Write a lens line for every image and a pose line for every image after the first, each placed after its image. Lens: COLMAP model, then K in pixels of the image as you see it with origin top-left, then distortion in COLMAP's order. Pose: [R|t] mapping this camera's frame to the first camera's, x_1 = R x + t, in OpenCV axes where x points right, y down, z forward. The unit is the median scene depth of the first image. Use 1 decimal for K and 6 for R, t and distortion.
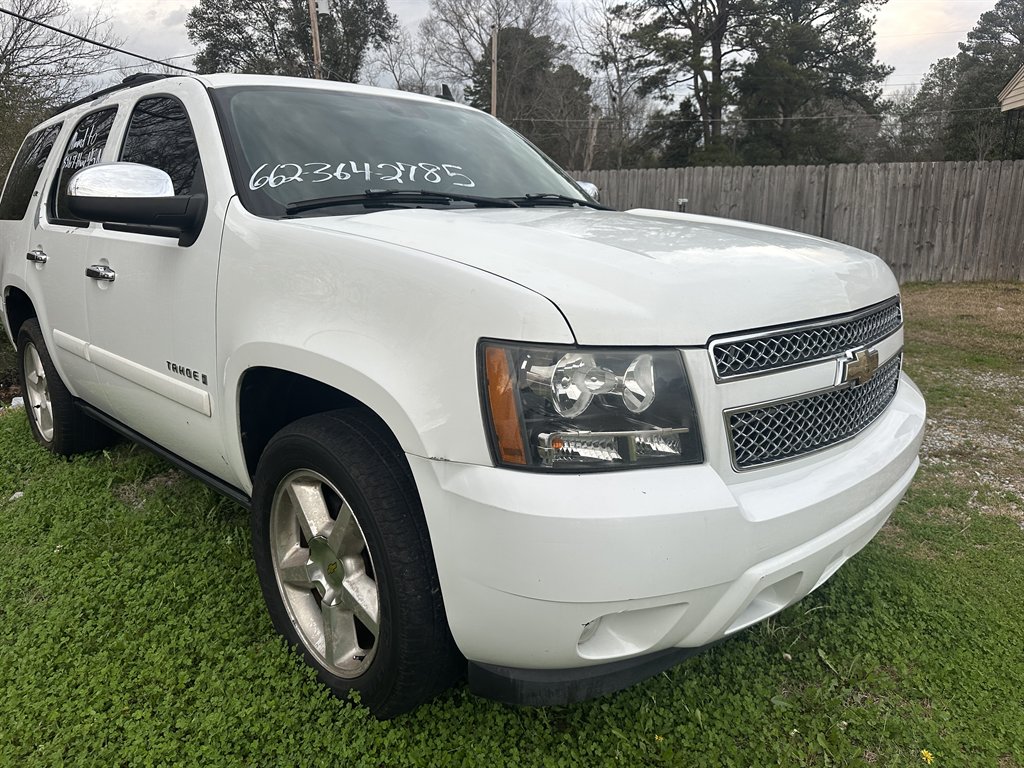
lens RADIAL K [[735.6, 0, 514.2], [0, 735.6, 388.5], [0, 0, 1]] dist [0.002354, -0.013072]
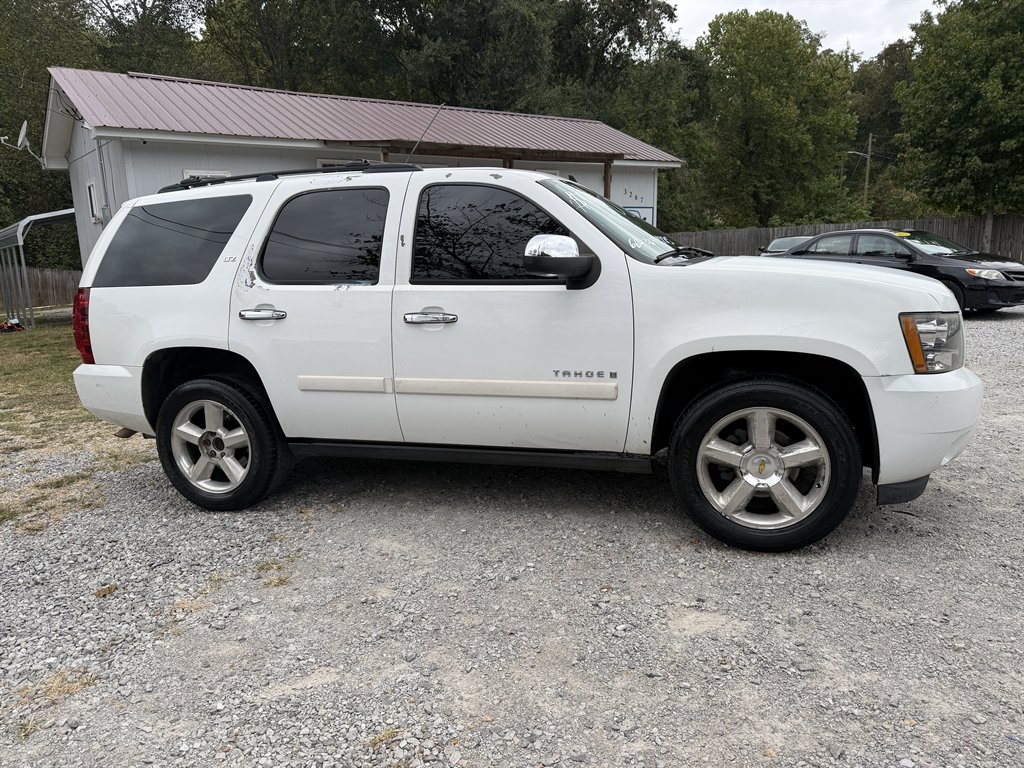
lens RADIAL K [[735.6, 0, 514.2], [0, 735.6, 388.5], [0, 0, 1]] dist [0.002354, -0.013072]
pose [[0.888130, -0.102395, 0.448040, -1.855046], [0.137386, 0.989439, -0.046209, 0.080422], [-0.438577, 0.102594, 0.892818, -0.344984]]
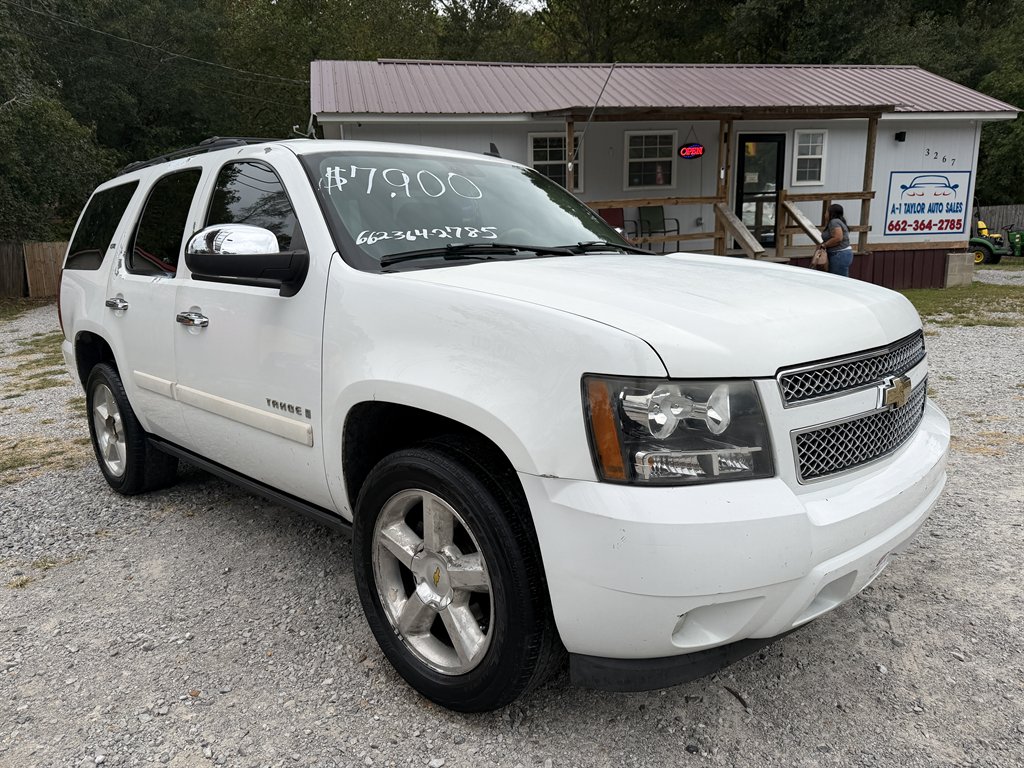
lens RADIAL K [[735.6, 0, 514.2], [0, 735.6, 388.5], [0, 0, 1]] dist [0.002354, -0.013072]
pose [[0.999848, -0.017229, 0.002599, -0.152459], [0.017329, 0.998824, -0.045276, 0.007087], [-0.001816, 0.045315, 0.998971, -0.172184]]
